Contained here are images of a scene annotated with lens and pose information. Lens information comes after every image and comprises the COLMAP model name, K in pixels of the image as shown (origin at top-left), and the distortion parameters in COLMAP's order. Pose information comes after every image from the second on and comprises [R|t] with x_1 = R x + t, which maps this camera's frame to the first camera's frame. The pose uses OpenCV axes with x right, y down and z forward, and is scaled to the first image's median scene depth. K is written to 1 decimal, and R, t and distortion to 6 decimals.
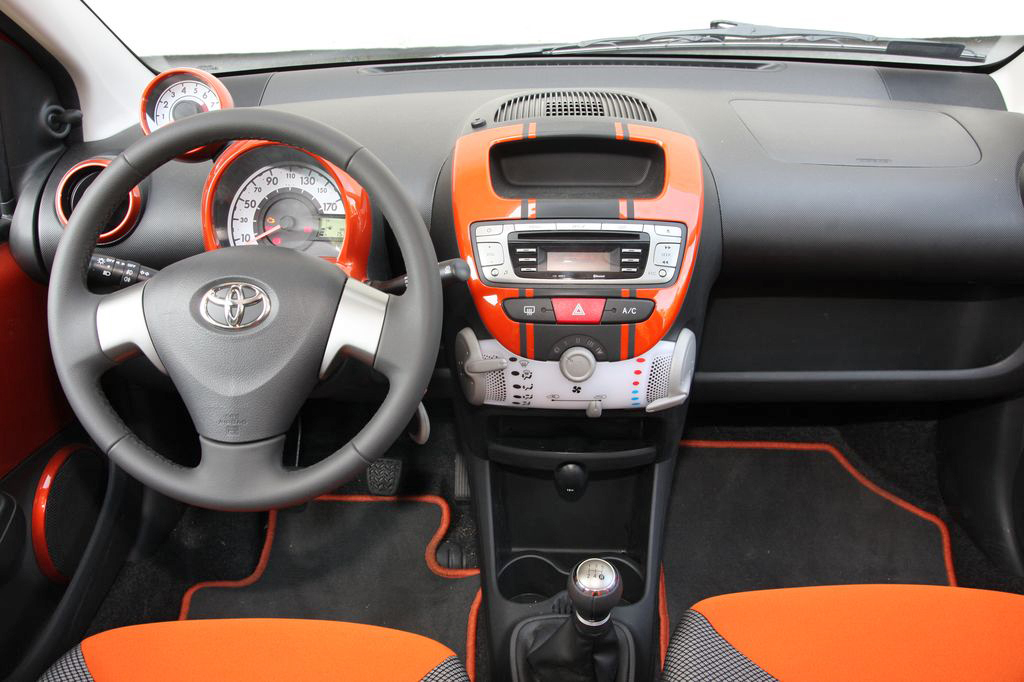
lens RADIAL K [[948.6, 0, 509.6], [0, 948.6, 352.9], [0, 0, 1]] dist [-0.084097, 0.007295]
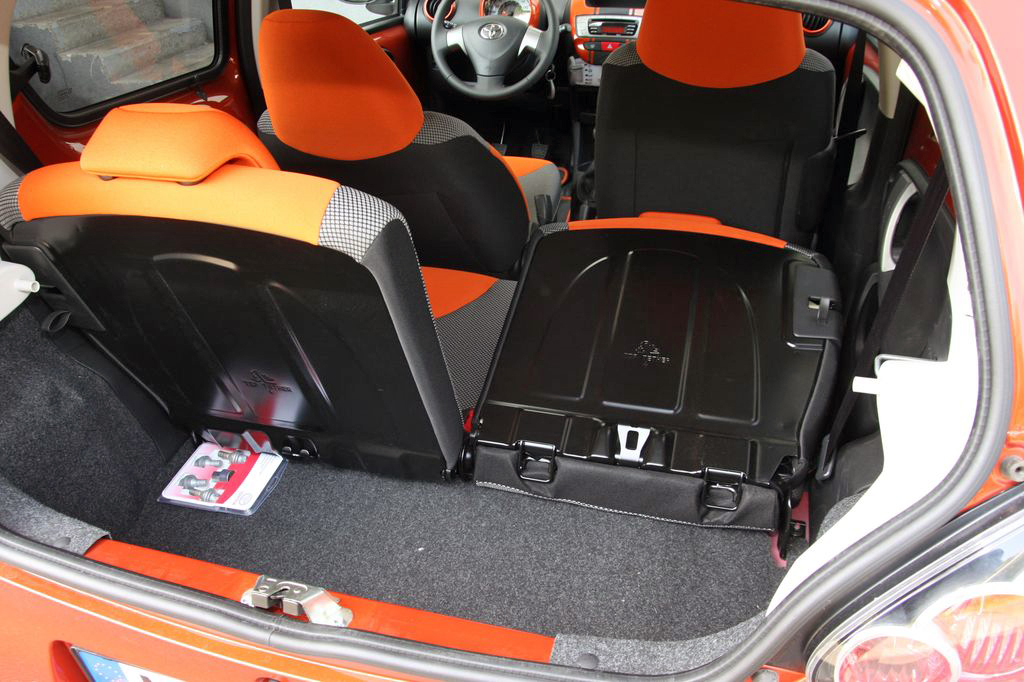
lens RADIAL K [[778.3, 0, 512.0], [0, 778.3, 341.0], [0, 0, 1]] dist [-0.128548, 0.091274]
pose [[0.977744, 0.105167, -0.181541, 0.284362], [-0.082341, 0.988220, 0.129003, 0.534732], [0.192969, -0.111184, 0.974885, -1.319145]]
